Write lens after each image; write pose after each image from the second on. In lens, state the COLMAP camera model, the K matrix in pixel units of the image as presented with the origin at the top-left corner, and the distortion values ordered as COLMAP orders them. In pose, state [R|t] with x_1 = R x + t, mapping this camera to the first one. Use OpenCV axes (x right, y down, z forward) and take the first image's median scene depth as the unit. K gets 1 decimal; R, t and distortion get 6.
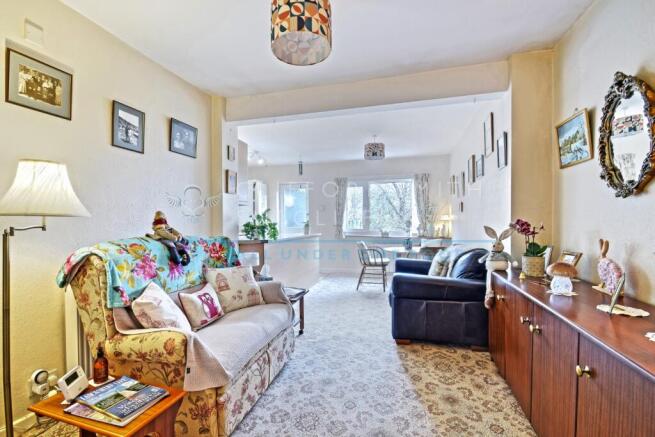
lens RADIAL K [[287.7, 0, 329.1], [0, 287.7, 220.0], [0, 0, 1]] dist [-0.000889, -0.000079]
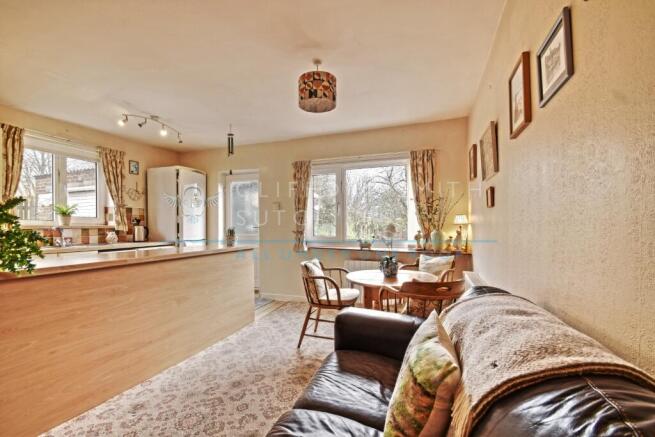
lens RADIAL K [[287.7, 0, 325.7], [0, 287.7, 220.5], [0, 0, 1]] dist [-0.000889, -0.000079]
pose [[0.997447, -0.003112, -0.071336, 0.162699], [0.002214, 0.999917, -0.012672, 0.001115], [0.071370, 0.012482, 0.997372, 0.374515]]
